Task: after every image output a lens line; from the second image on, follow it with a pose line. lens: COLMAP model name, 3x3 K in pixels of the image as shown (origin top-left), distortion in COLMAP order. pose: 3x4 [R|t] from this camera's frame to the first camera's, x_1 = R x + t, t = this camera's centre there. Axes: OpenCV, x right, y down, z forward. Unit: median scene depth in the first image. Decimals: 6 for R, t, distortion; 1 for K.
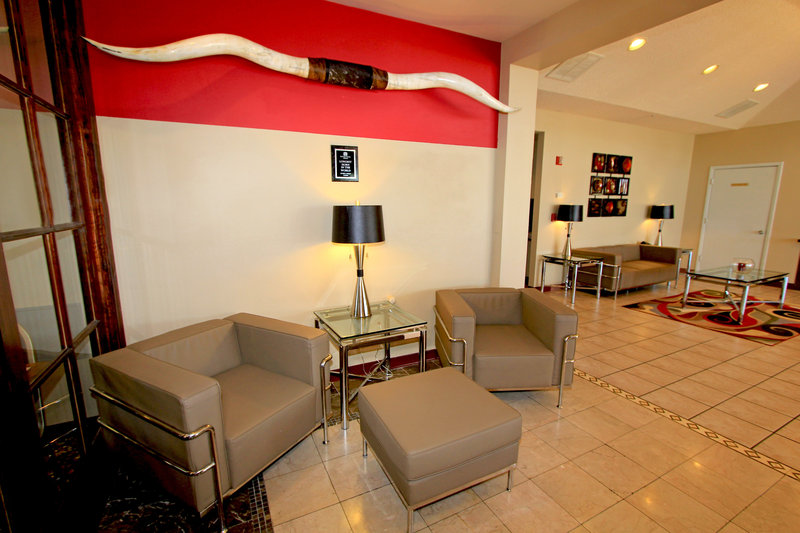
lens RADIAL K [[365.6, 0, 403.5], [0, 365.6, 266.3], [0, 0, 1]] dist [-0.006012, -0.000024]
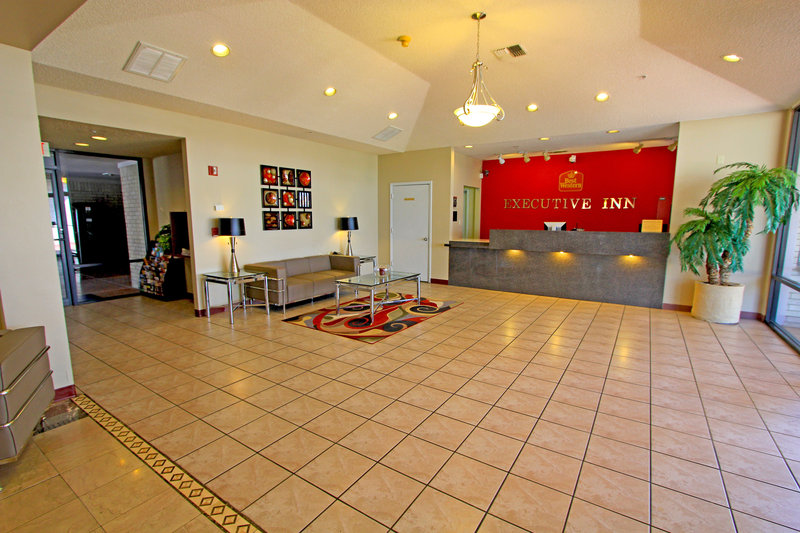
lens RADIAL K [[365.6, 0, 397.7], [0, 365.6, 268.3], [0, 0, 1]] dist [-0.006012, -0.000024]
pose [[0.887550, -0.072425, 0.454982, 0.376878], [0.086481, 0.996202, -0.010123, 0.005846], [-0.452521, 0.048332, 0.890443, -0.020077]]
